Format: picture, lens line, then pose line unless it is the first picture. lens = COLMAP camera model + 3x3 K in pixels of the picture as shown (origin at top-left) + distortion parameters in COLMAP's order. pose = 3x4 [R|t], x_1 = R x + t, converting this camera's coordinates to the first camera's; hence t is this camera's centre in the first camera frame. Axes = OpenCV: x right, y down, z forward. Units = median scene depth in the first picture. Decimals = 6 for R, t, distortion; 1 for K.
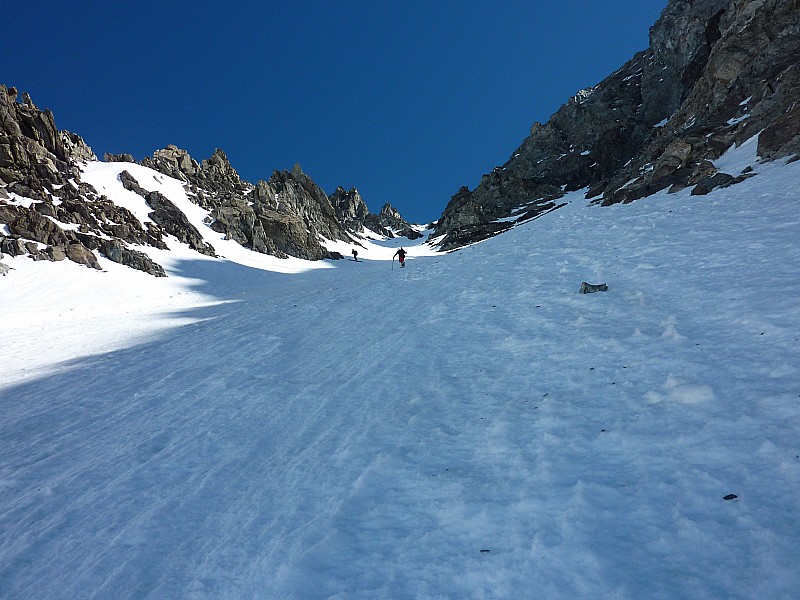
lens RADIAL K [[608.4, 0, 400.0], [0, 608.4, 300.0], [0, 0, 1]] dist [-0.027327, -0.008502]
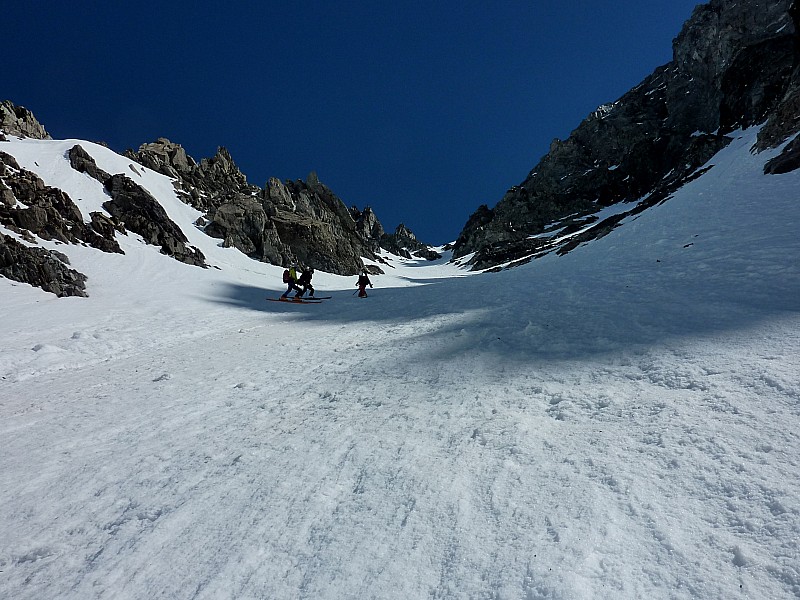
lens RADIAL K [[608.4, 0, 400.0], [0, 608.4, 300.0], [0, 0, 1]] dist [-0.027327, -0.008502]
pose [[0.999855, -0.007754, -0.015162, -0.037333], [0.007158, 0.999215, -0.038971, -0.004408], [0.015453, 0.038857, 0.999125, 0.154208]]
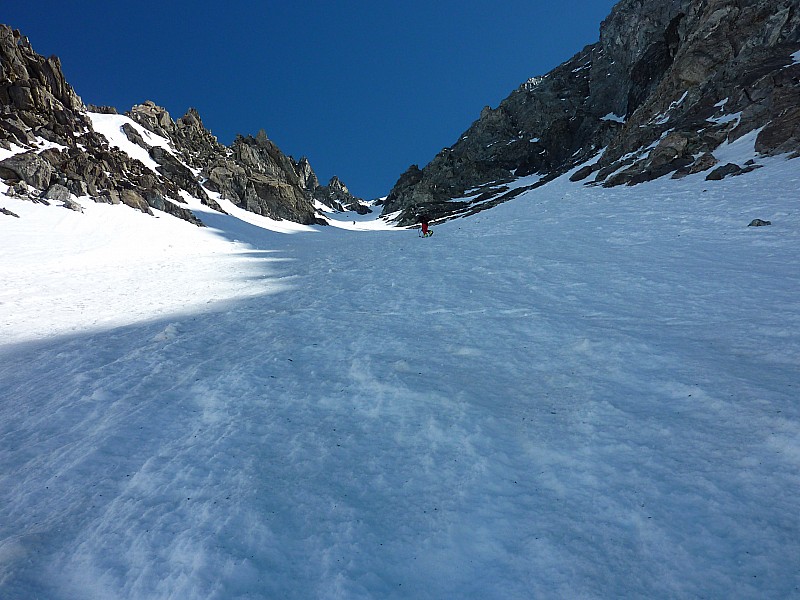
lens RADIAL K [[608.4, 0, 400.0], [0, 608.4, 300.0], [0, 0, 1]] dist [-0.027327, -0.008502]
pose [[0.993272, 0.046080, 0.106243, -0.045855], [-0.050016, 0.998146, 0.034677, 0.010164], [-0.104448, -0.039758, 0.993735, -0.026056]]
